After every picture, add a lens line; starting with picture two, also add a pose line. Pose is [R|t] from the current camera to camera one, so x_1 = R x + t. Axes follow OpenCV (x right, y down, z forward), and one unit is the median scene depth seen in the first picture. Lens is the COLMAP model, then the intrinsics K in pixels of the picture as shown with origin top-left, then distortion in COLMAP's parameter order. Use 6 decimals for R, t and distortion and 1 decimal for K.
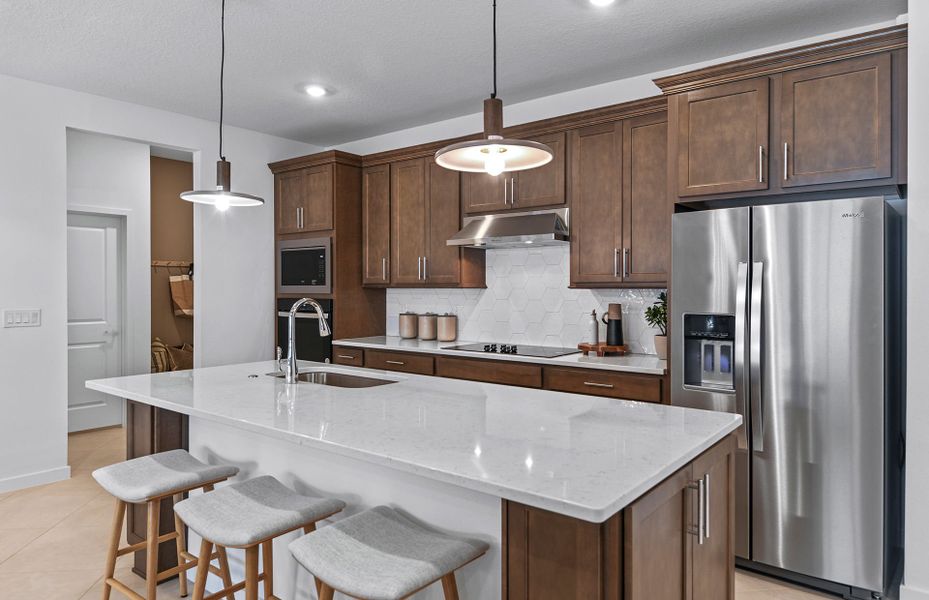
lens RADIAL K [[598.4, 0, 463.3], [0, 598.4, 289.3], [0, 0, 1]] dist [0.032514, 0.000303]
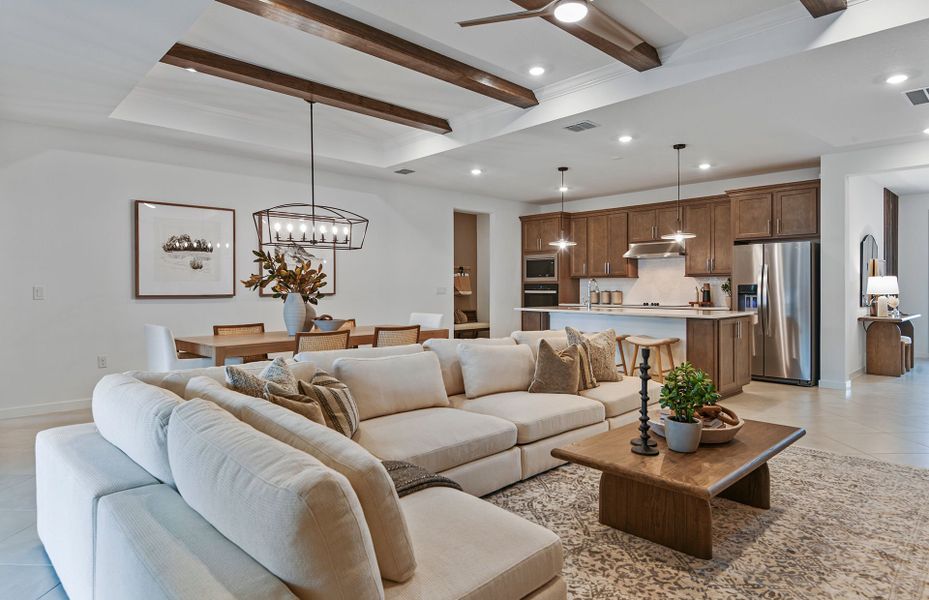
lens RADIAL K [[532.6, 0, 461.7], [0, 532.6, 288.3], [0, 0, 1]] dist [-0.001881, -0.000265]
pose [[0.989412, -0.001481, -0.145128, -0.331834], [0.001382, 0.999999, -0.000784, 0.039010], [0.145129, 0.000575, 0.989413, -1.004420]]
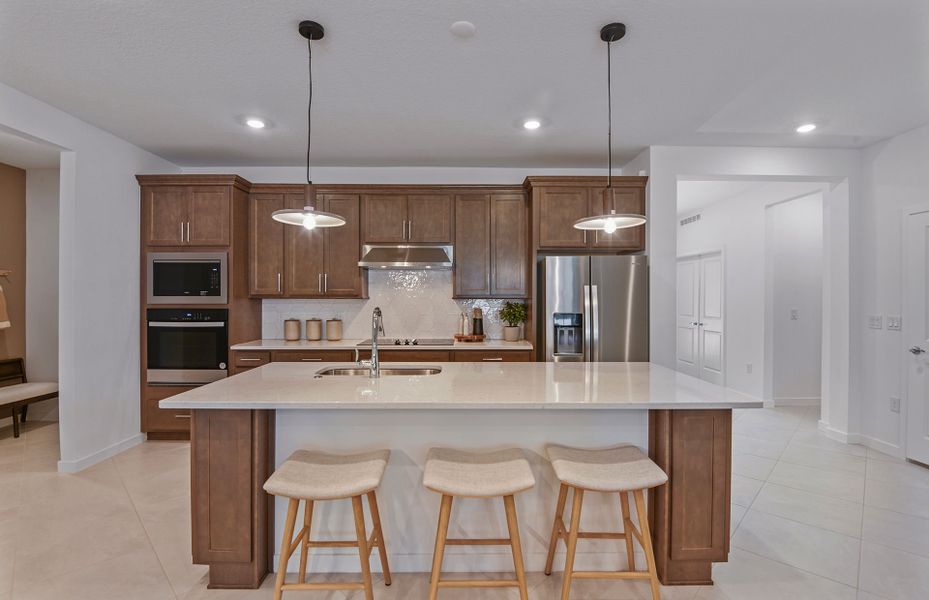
lens RADIAL K [[423.8, 0, 464.5], [0, 423.8, 300.0], [0, 0, 1]] dist [-0.001823, -0.016983]
pose [[0.776676, -0.003067, 0.629892, -0.439372], [0.001133, 0.999993, 0.003471, -0.002086], [-0.629899, -0.001982, 0.776675, 0.141338]]
